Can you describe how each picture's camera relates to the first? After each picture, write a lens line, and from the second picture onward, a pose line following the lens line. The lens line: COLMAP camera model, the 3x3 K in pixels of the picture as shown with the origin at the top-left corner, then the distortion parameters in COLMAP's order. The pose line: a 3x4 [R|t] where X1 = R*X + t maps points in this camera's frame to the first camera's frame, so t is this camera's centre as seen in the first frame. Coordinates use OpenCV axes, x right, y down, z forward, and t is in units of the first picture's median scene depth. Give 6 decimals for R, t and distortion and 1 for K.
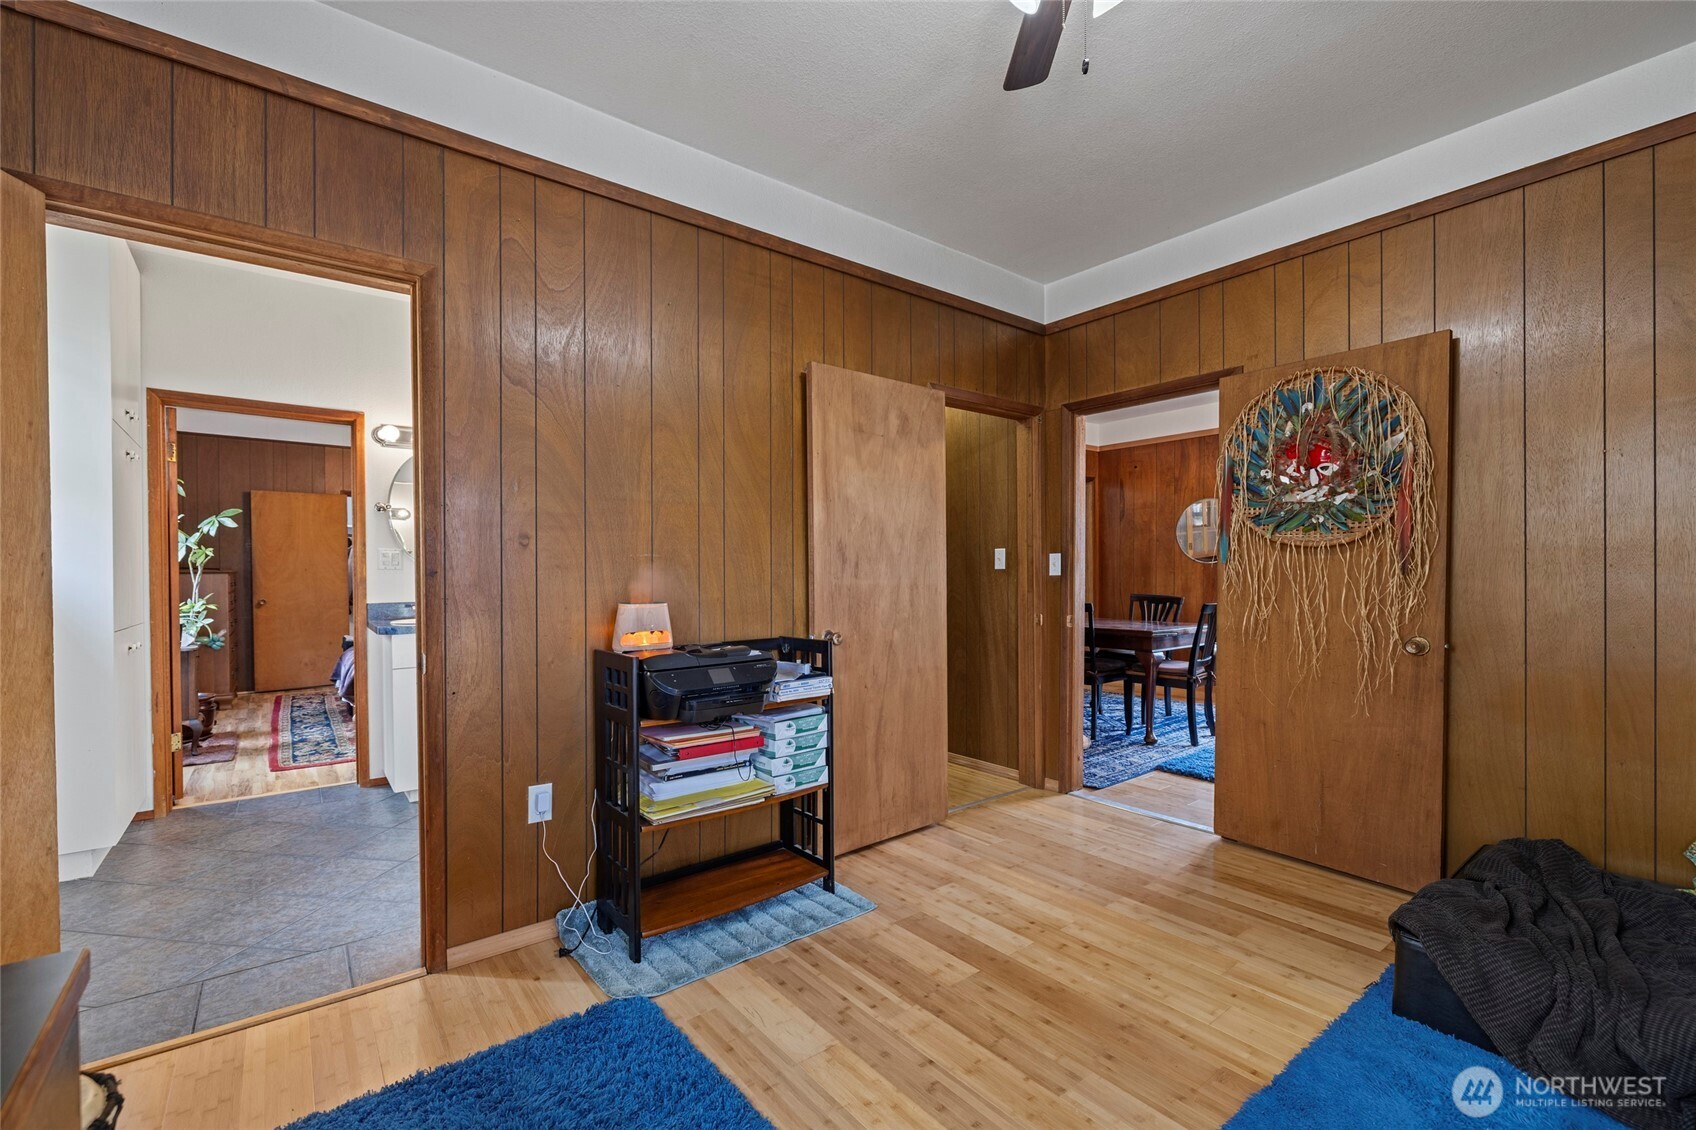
lens RADIAL K [[717.2, 0, 837.2], [0, 717.2, 570.6], [0, 0, 1]] dist [0.000206, 0.000148]
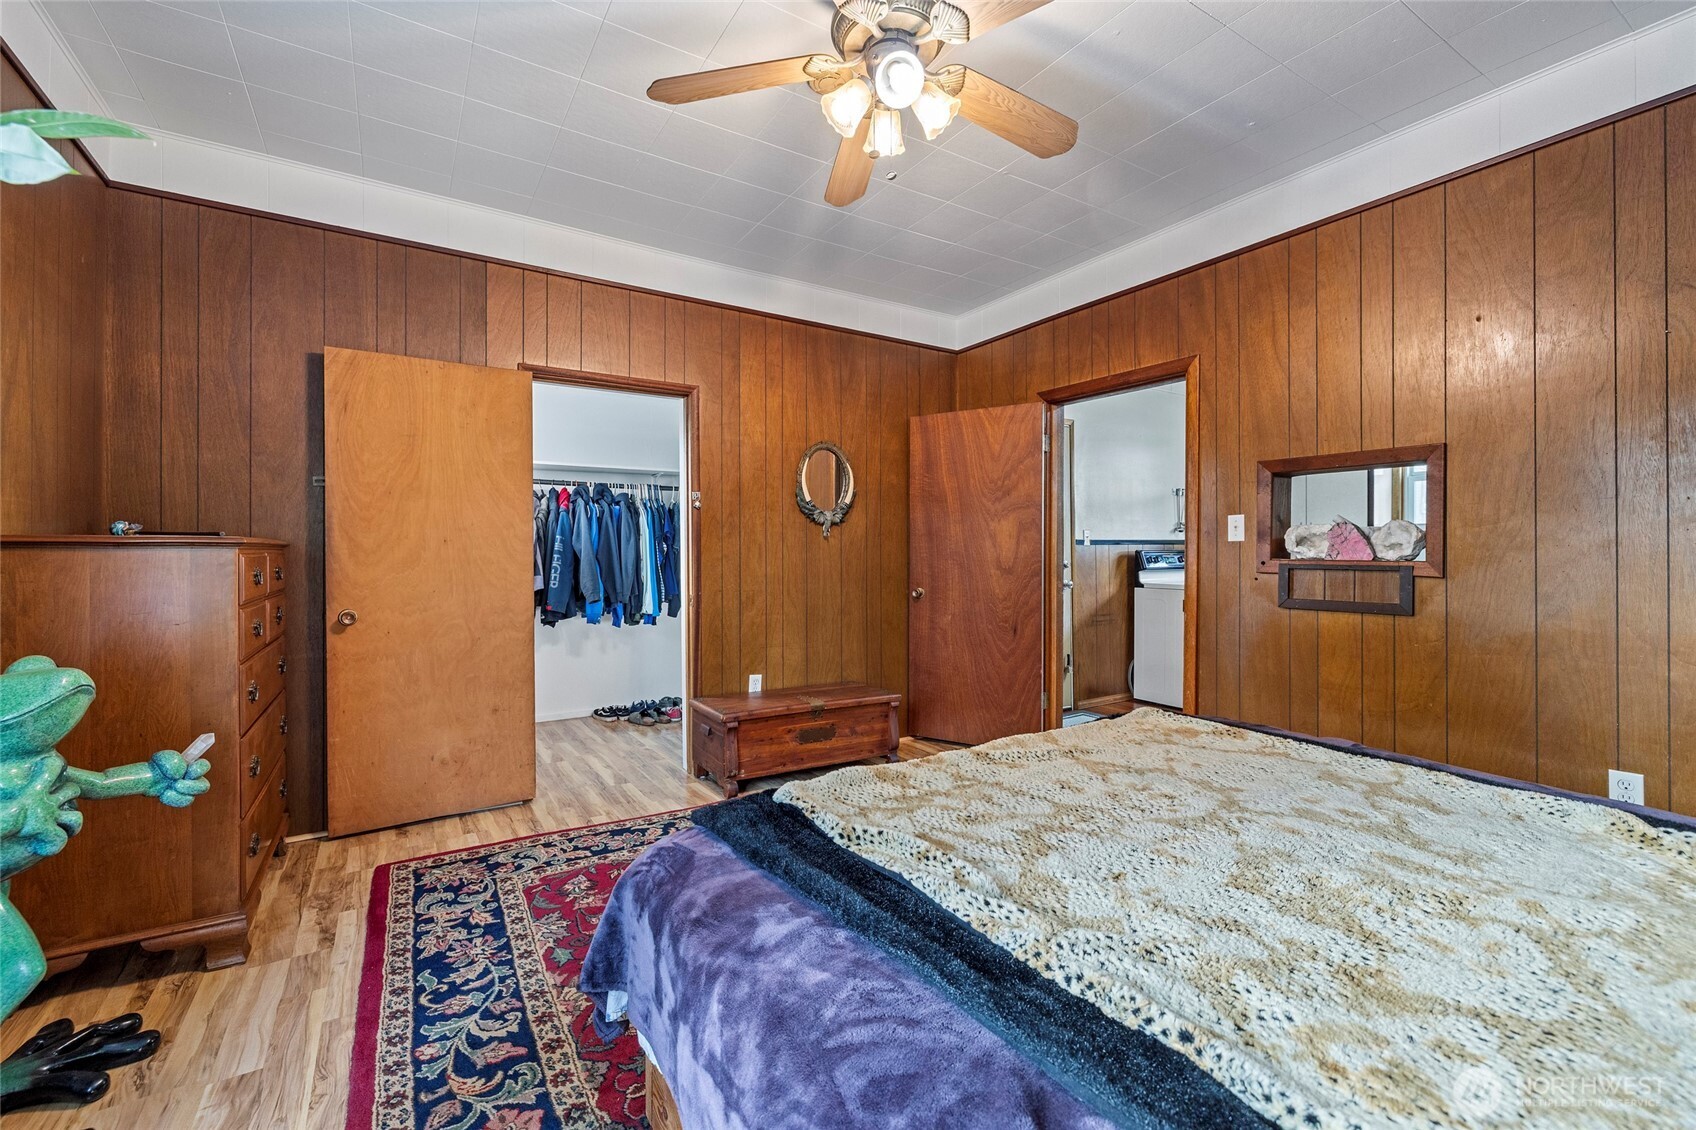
lens RADIAL K [[707.2, 0, 847.4], [0, 707.2, 550.9], [0, 0, 1]] dist [-0.001195, -0.000381]
pose [[0.995890, 0.007383, -0.090264, -0.698107], [-0.007657, 0.999967, -0.002687, 0.006121], [0.090242, 0.003367, 0.995914, 0.905560]]
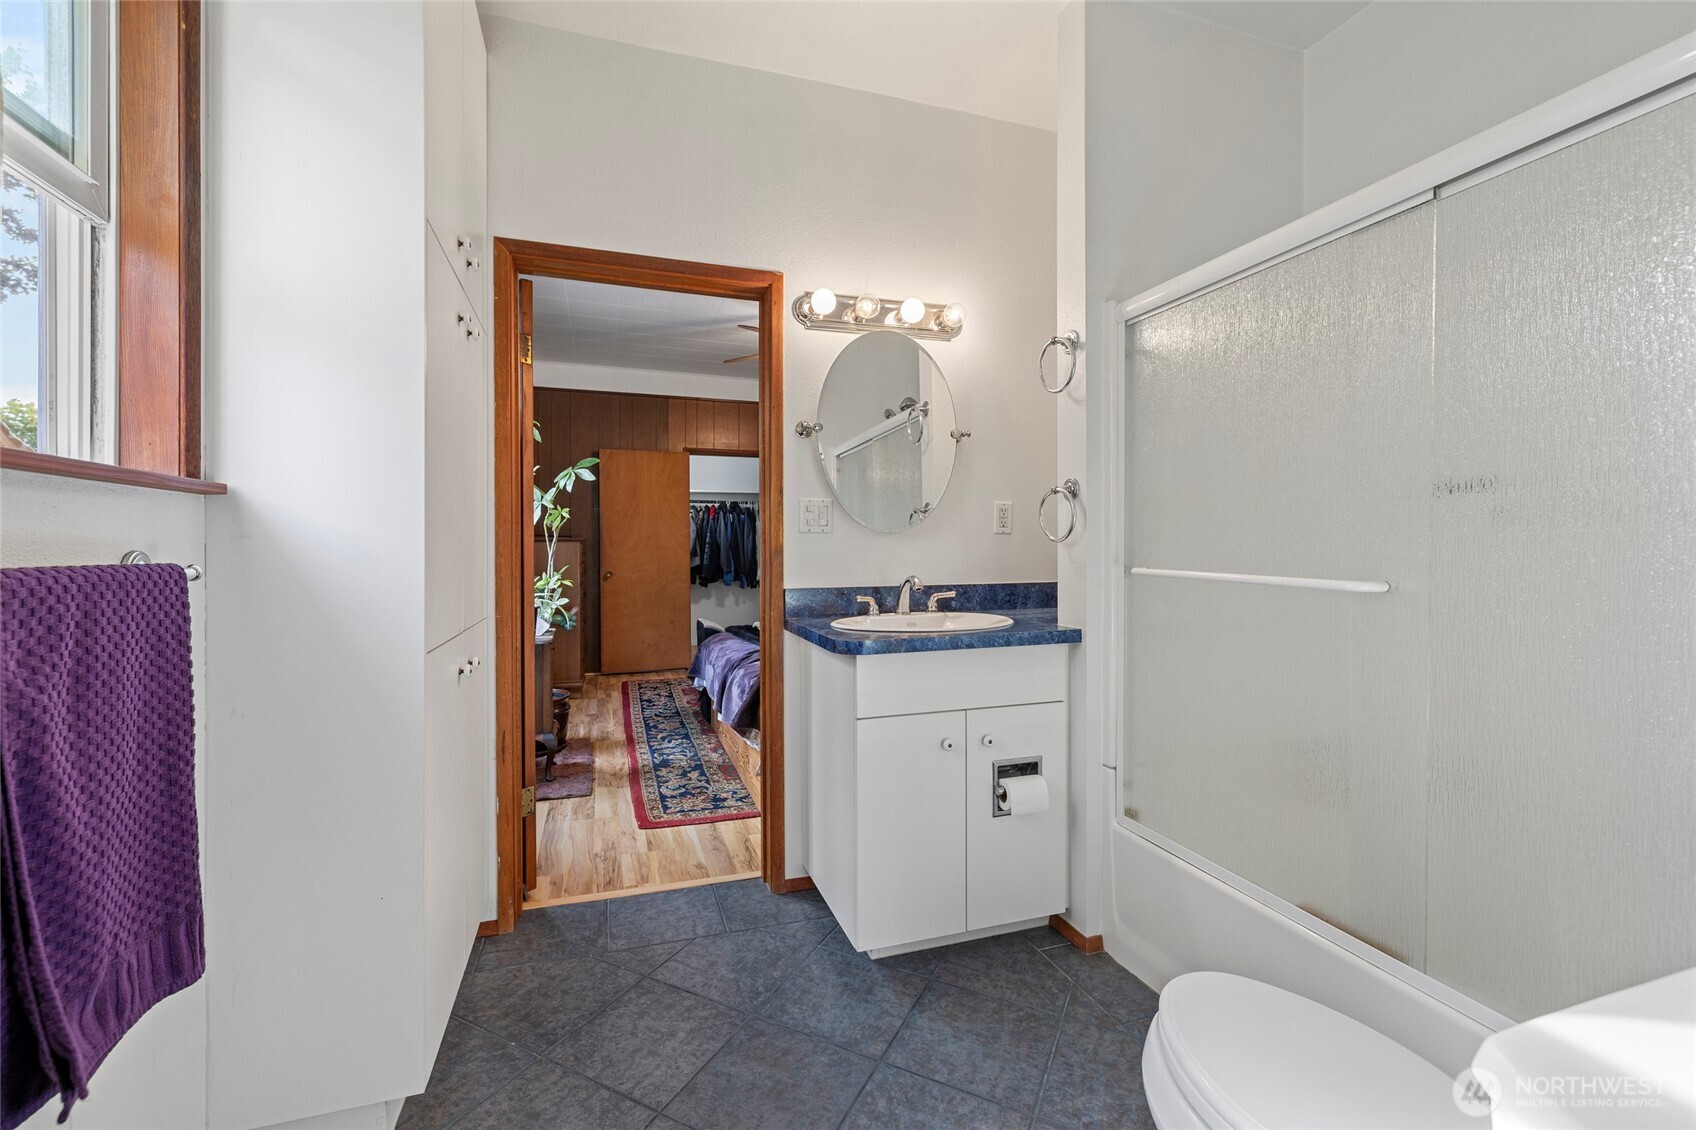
lens RADIAL K [[727.3, 0, 852.1], [0, 727.3, 535.5], [0, 0, 1]] dist [-0.000235, -0.000071]
pose [[0.945835, 0.001053, -0.324646, -0.322275], [-0.004265, 0.999949, -0.009183, 0.004466], [0.324620, 0.010070, 0.945791, 0.351862]]
